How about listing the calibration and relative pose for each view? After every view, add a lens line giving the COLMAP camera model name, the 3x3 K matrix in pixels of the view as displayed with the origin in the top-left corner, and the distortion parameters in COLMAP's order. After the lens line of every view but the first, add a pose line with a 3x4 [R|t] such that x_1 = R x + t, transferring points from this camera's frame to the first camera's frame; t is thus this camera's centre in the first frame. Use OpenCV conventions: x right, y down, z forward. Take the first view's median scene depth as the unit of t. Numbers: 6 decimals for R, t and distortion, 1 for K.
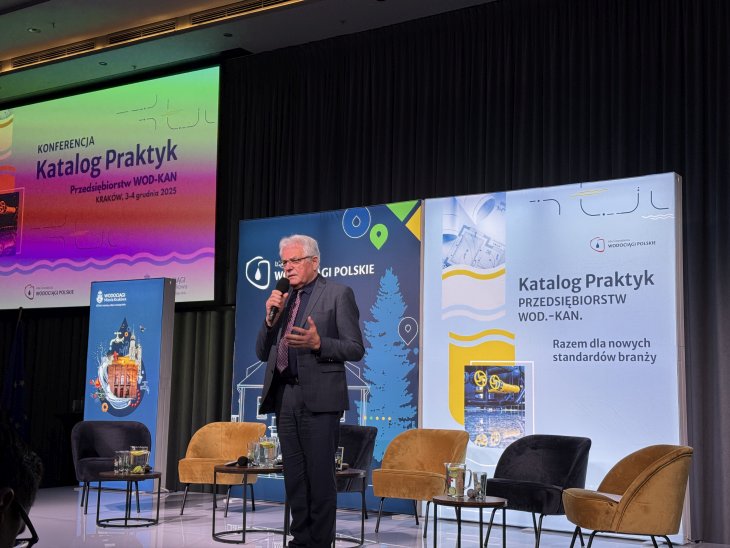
lens RADIAL K [[1031.1, 0, 366.2], [0, 1031.1, 273.4], [0, 0, 1]] dist [0.159241, 0.000000]
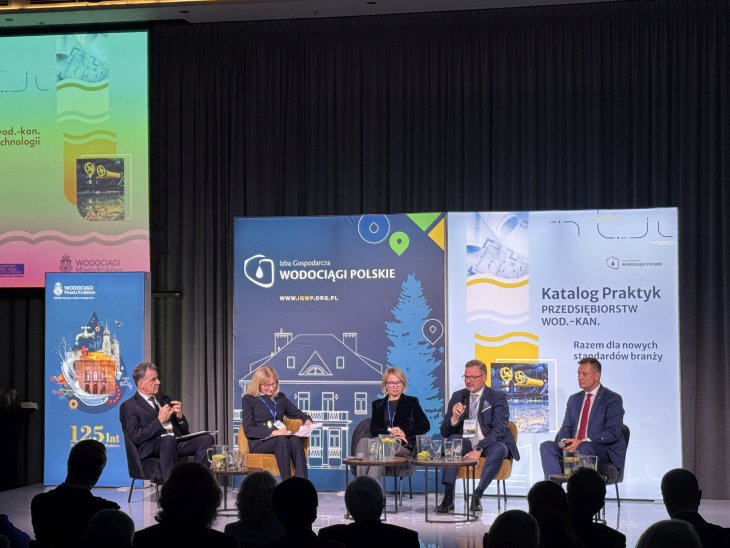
lens RADIAL K [[1558.6, 0, 386.1], [0, 1558.6, 298.8], [0, 0, 1]] dist [0.190120, 0.000000]
pose [[0.937589, -0.015101, 0.347417, -0.584912], [-0.020609, 0.994888, 0.098863, -0.143204], [-0.347134, -0.099852, 0.932485, -0.539377]]
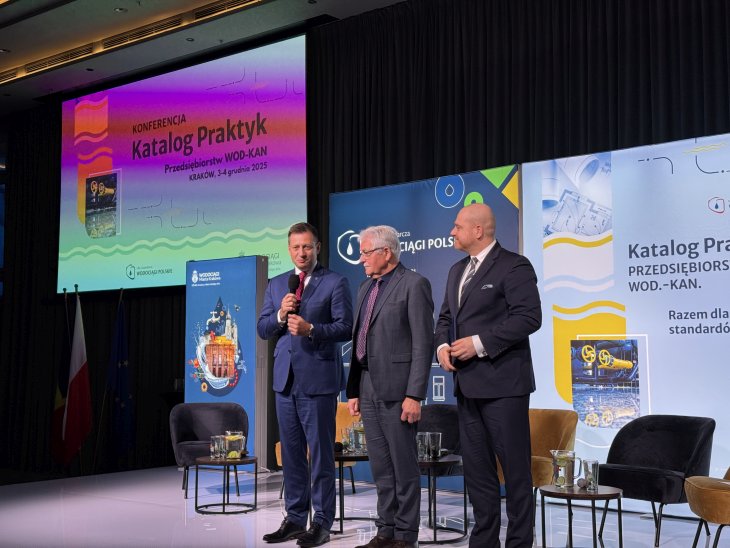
lens RADIAL K [[1031.1, 0, 355.9], [0, 1031.1, 267.5], [0, 0, 1]] dist [0.159241, 0.000000]
pose [[0.993264, -0.033860, -0.110812, 0.008232], [0.037108, 0.998936, 0.027374, -0.009034], [0.109767, -0.031301, 0.993464, 0.045115]]
